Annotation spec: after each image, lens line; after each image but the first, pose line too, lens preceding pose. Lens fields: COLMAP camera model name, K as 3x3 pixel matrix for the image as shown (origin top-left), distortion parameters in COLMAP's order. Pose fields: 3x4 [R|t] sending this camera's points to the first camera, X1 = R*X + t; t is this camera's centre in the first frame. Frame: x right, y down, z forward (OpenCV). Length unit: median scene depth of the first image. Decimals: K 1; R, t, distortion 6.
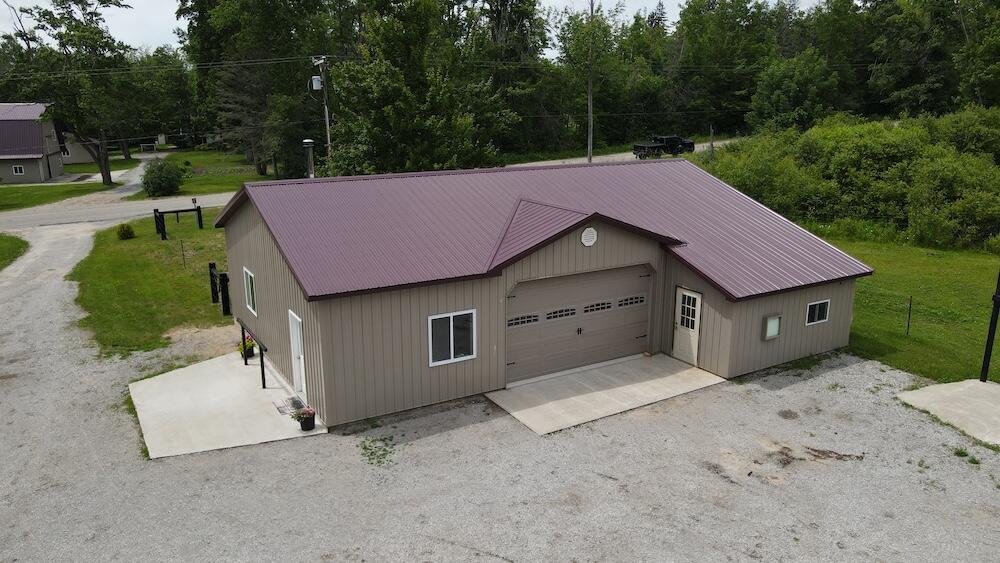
lens RADIAL K [[738.9, 0, 500.0], [0, 738.9, 281.5], [0, 0, 1]] dist [0.009626, 0.011153]
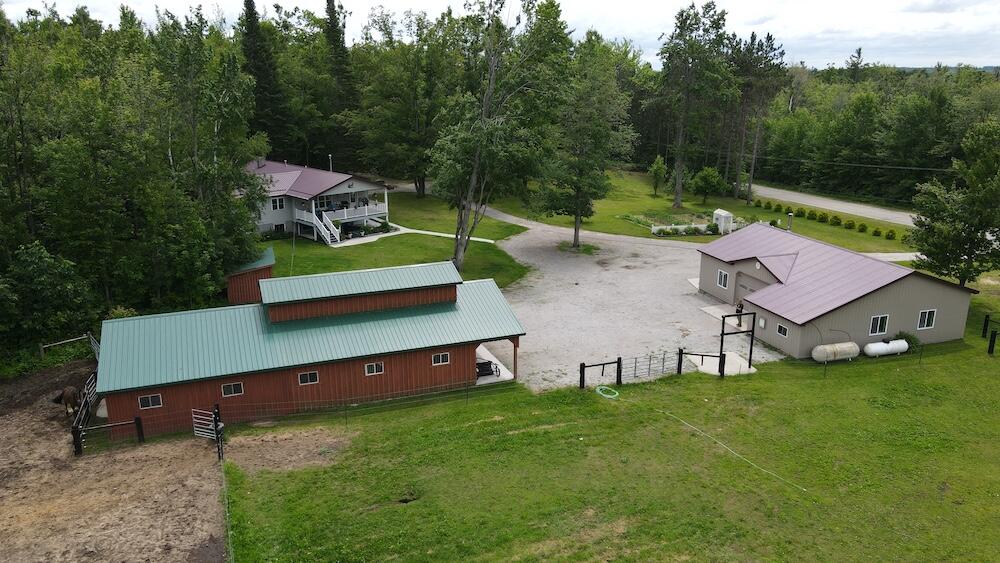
lens RADIAL K [[738.9, 0, 500.0], [0, 738.9, 281.5], [0, 0, 1]] dist [0.009626, 0.011153]
pose [[-0.230897, 0.271697, -0.934274, 3.177555], [-0.233715, 0.916620, 0.324323, -0.732838], [0.944491, 0.293239, -0.148145, 0.599191]]
